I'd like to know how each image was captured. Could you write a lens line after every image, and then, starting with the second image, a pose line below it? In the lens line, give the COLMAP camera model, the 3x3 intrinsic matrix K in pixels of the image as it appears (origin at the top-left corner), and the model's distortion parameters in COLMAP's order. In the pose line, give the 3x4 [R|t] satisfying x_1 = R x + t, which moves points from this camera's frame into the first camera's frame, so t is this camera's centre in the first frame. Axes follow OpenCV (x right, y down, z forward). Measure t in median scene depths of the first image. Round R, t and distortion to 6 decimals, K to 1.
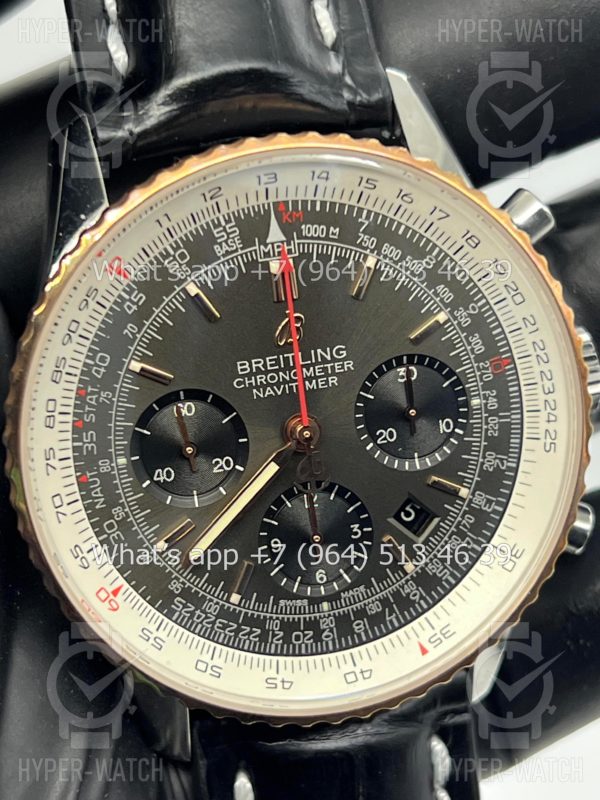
lens RADIAL K [[1920.9, 0, 292.8], [0, 1920.9, 411.8], [0, 0, 1]] dist [0.270370, 0.000000]
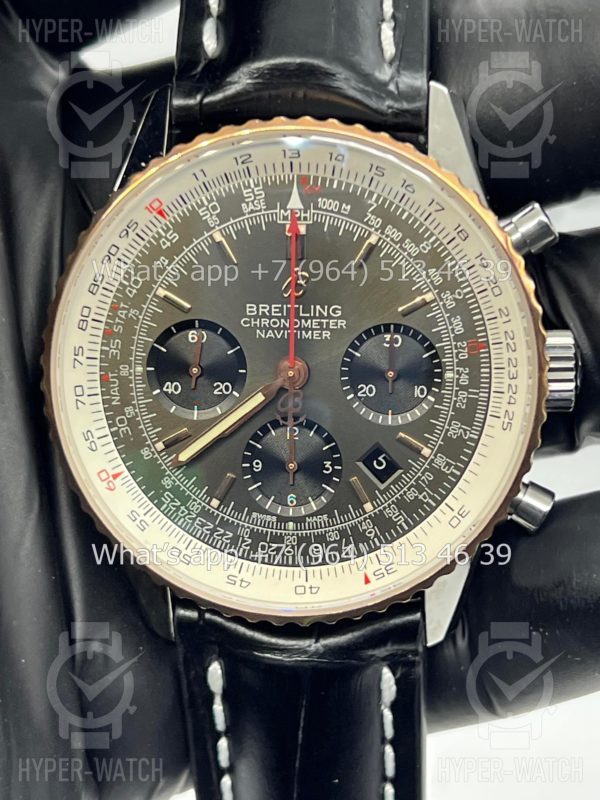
lens RADIAL K [[1920.9, 0, 297.4], [0, 1920.9, 408.0], [0, 0, 1]] dist [0.270370, 0.000000]
pose [[0.945900, 0.170748, -0.275897, 0.333375], [-0.183493, 0.982800, -0.020859, 0.055118], [0.267589, 0.070356, 0.960961, -0.123730]]
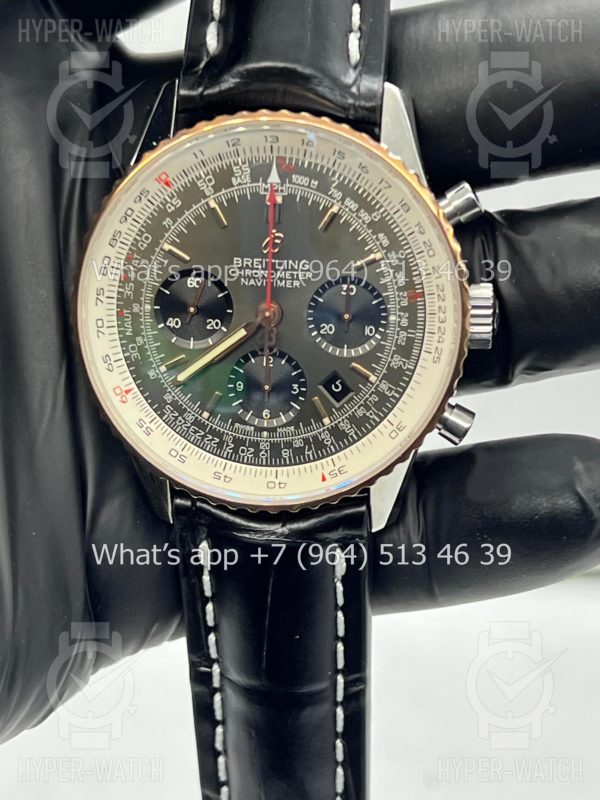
lens RADIAL K [[1920.9, 0, 294.3], [0, 1920.9, 419.7], [0, 0, 1]] dist [0.270370, 0.000000]
pose [[0.938529, 0.206341, -0.276742, 0.447994], [-0.207822, 0.977865, 0.024306, 0.050138], [0.275632, 0.034701, 0.960637, -0.412650]]
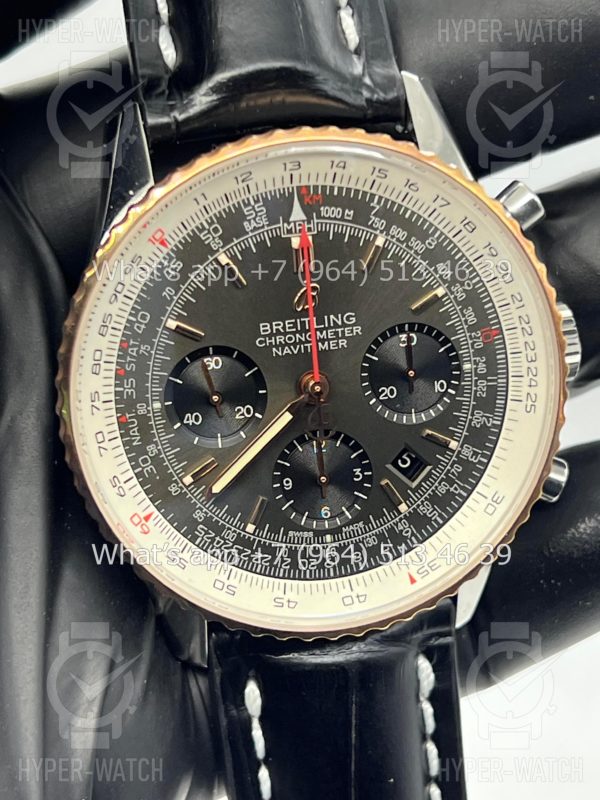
lens RADIAL K [[1920.9, 0, 300.5], [0, 1920.9, 399.5], [0, 0, 1]] dist [0.270370, 0.000000]
pose [[0.998881, 0.041866, -0.022013, 0.022256], [-0.041290, 0.998809, 0.025988, -0.011294], [0.023075, -0.025050, 0.999420, -0.149836]]
